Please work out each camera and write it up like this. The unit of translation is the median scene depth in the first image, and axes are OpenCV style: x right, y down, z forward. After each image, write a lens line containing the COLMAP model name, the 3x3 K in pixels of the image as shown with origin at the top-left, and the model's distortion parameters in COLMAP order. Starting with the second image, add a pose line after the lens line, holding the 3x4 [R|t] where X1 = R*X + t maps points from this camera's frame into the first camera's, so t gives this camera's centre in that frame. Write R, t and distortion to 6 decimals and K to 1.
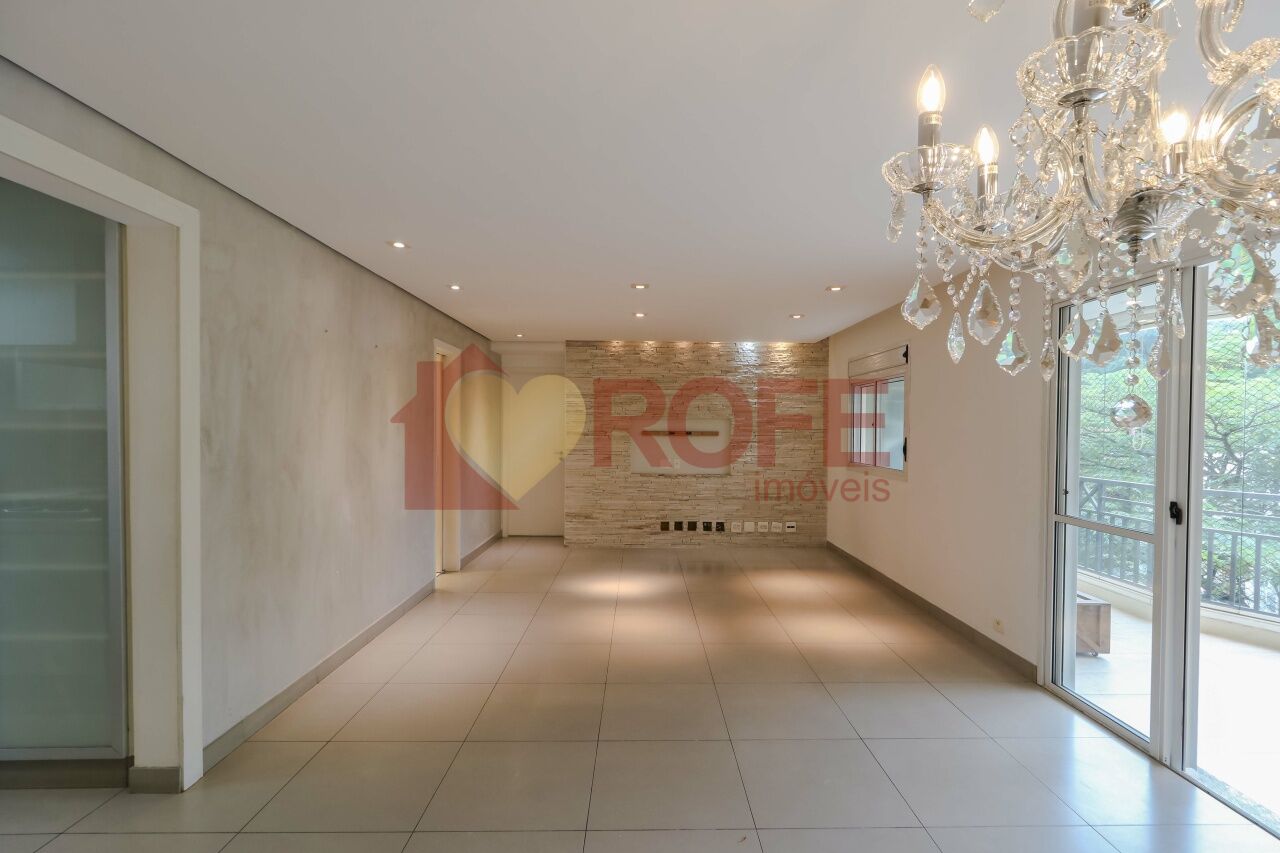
lens RADIAL K [[588.3, 0, 645.4], [0, 588.3, 432.2], [0, 0, 1]] dist [-0.000882, -0.000180]
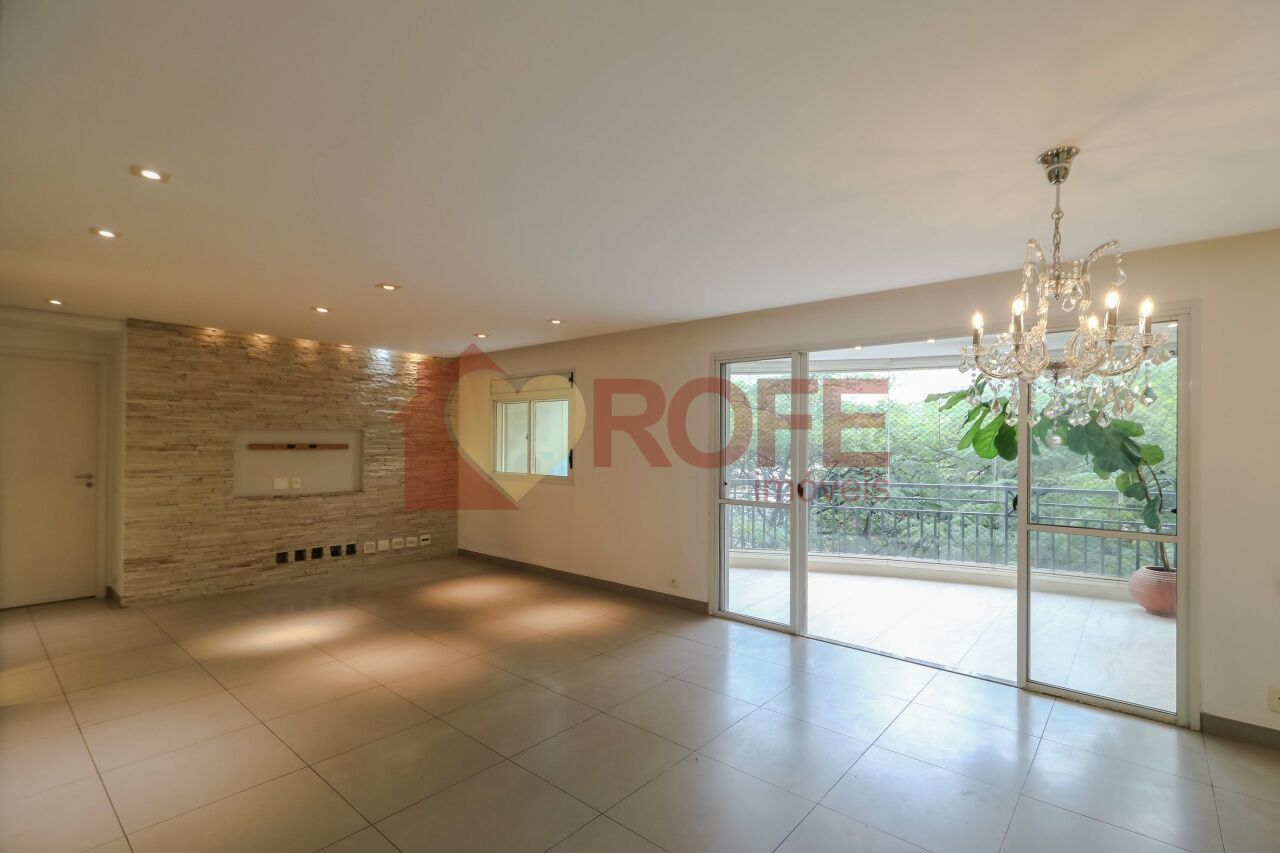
lens RADIAL K [[588.3, 0, 642.2], [0, 588.3, 431.1], [0, 0, 1]] dist [-0.000882, -0.000180]
pose [[0.662489, 0.010931, 0.748992, -0.256154], [0.002876, 0.999849, -0.017136, -0.004663], [-0.749066, 0.013506, 0.662358, 0.061255]]
